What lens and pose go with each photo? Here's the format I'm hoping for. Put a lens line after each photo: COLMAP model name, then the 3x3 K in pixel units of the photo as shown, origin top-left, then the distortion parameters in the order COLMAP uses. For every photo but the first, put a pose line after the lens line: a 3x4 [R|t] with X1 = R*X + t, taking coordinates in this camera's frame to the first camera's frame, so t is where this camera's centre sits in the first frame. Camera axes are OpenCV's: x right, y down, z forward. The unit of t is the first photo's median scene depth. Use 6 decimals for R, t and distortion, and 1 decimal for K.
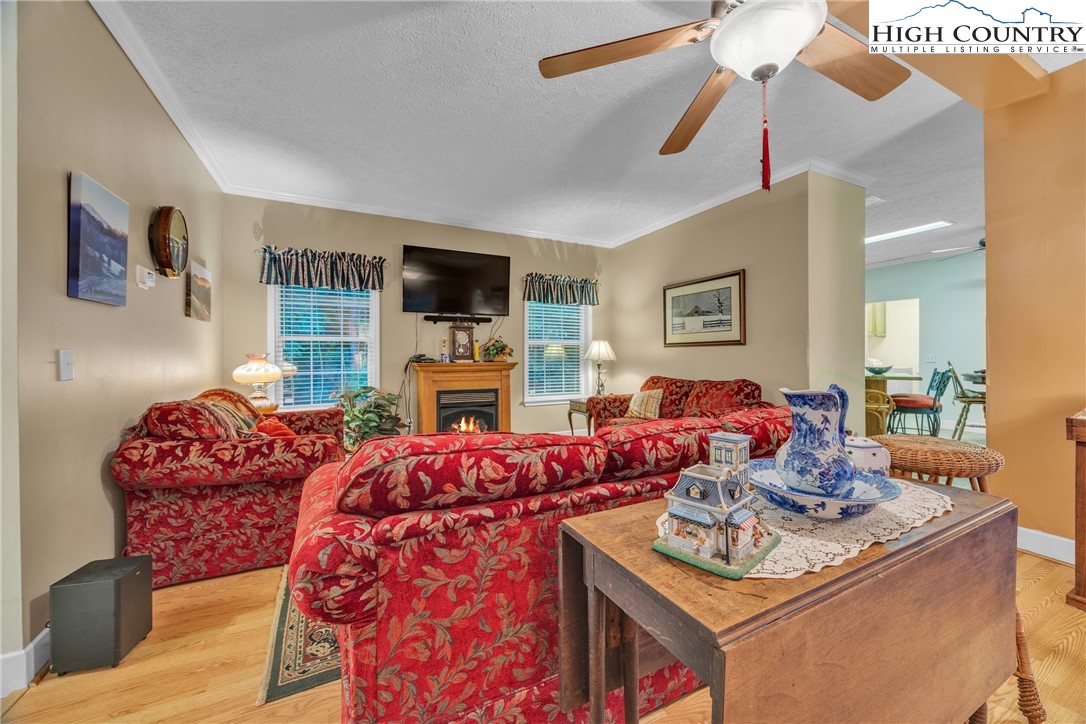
lens RADIAL K [[411.1, 0, 539.9], [0, 411.1, 359.5], [0, 0, 1]] dist [-0.004090, 0.000266]
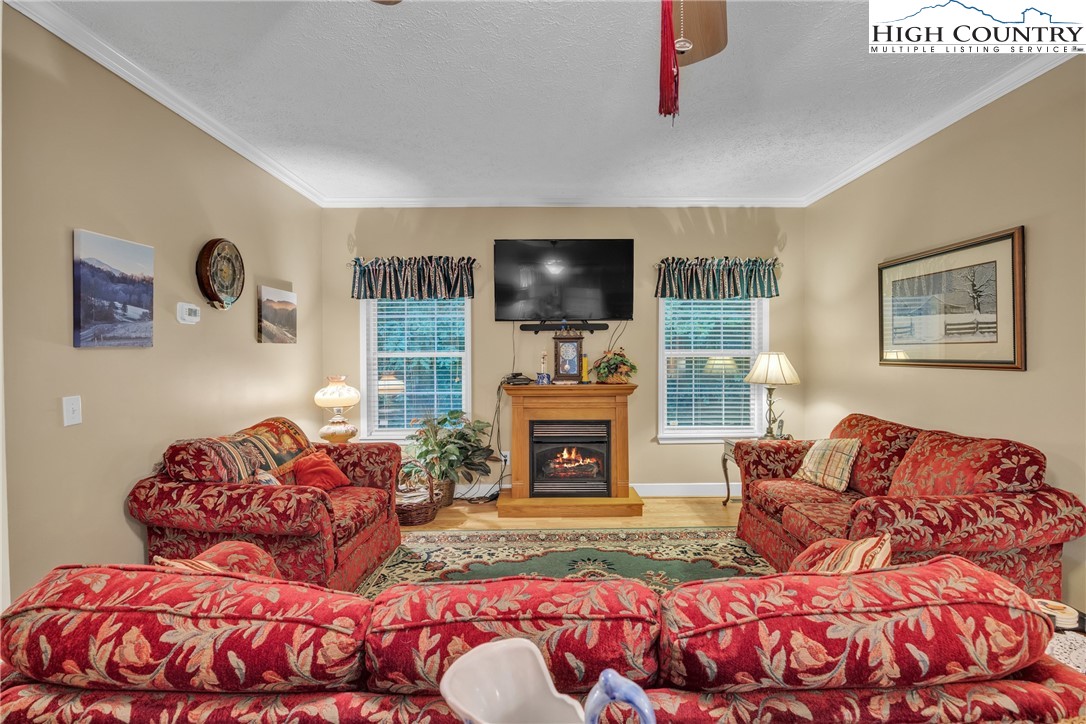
lens RADIAL K [[504.5, 0, 540.4], [0, 504.5, 360.0], [0, 0, 1]] dist [-0.013702, 0.001879]
pose [[0.897172, 0.002764, -0.441673, 0.207745], [0.001363, 0.999958, 0.009028, -0.051323], [0.441679, -0.008702, 0.897131, 0.144229]]
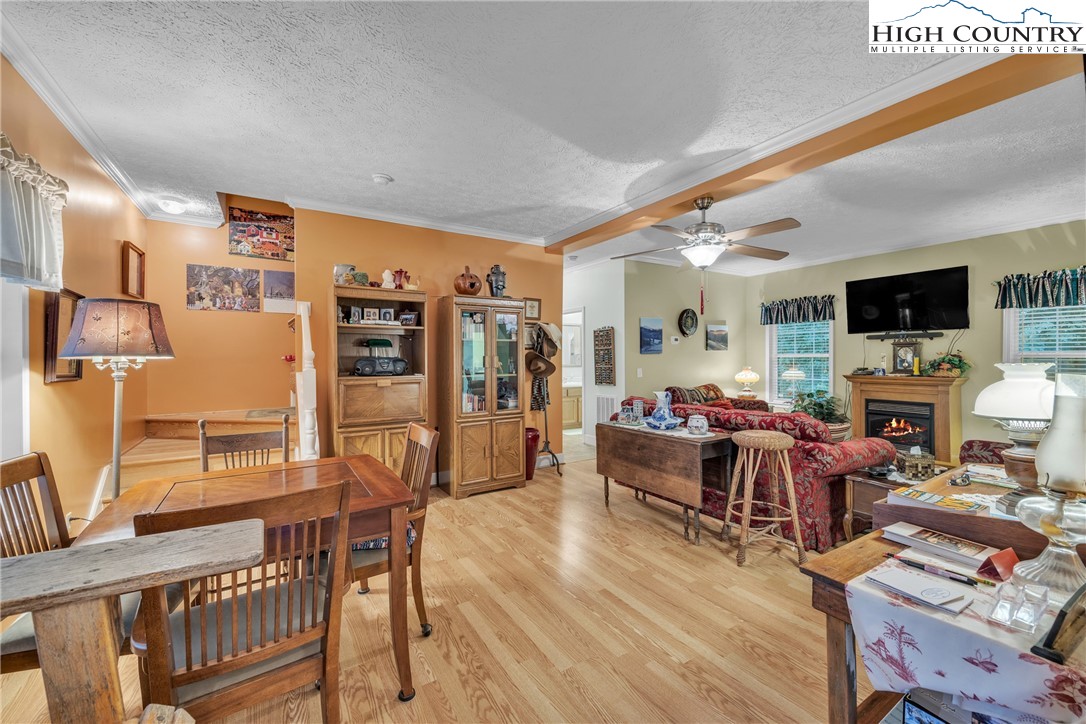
lens RADIAL K [[421.1, 0, 551.1], [0, 421.1, 359.0], [0, 0, 1]] dist [0.000134, 0.000056]
pose [[0.103196, 0.005657, -0.994645, 0.933478], [0.000800, 0.999983, 0.005771, -0.050933], [0.994661, -0.001391, 0.103189, -0.052623]]
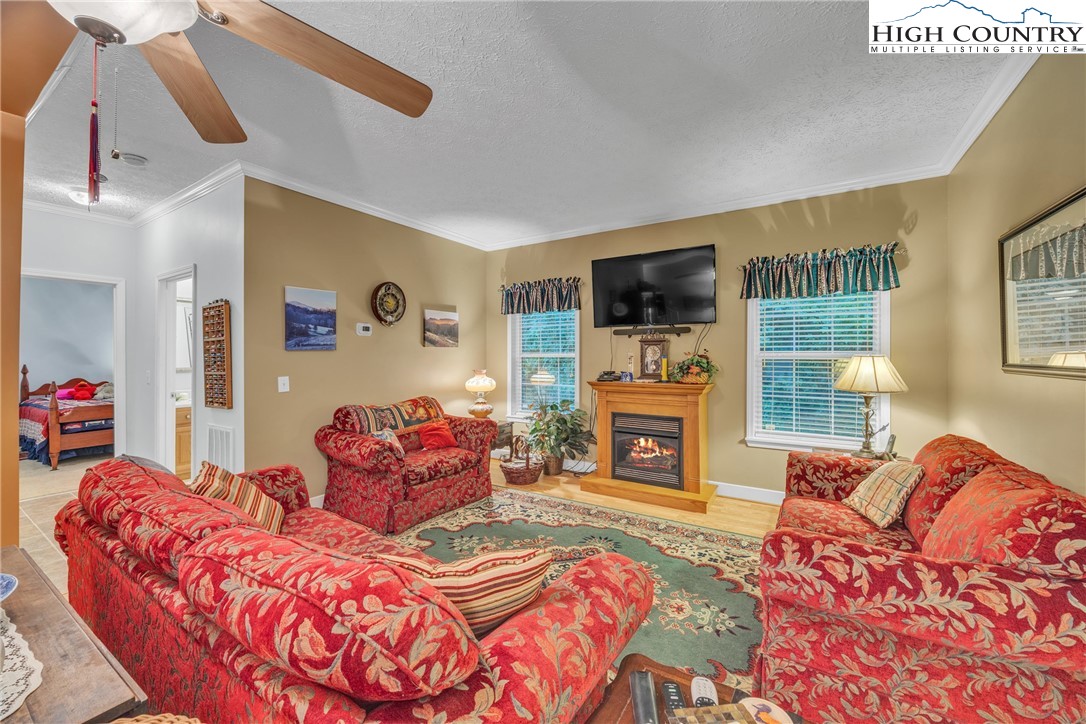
lens RADIAL K [[411.1, 0, 542.3], [0, 411.1, 354.4], [0, 0, 1]] dist [-0.004090, 0.000266]
pose [[0.528900, 0.000258, -0.848684, 0.473644], [-0.004295, 0.999988, -0.002373, -0.052762], [0.848673, 0.004900, 0.528895, 0.397399]]
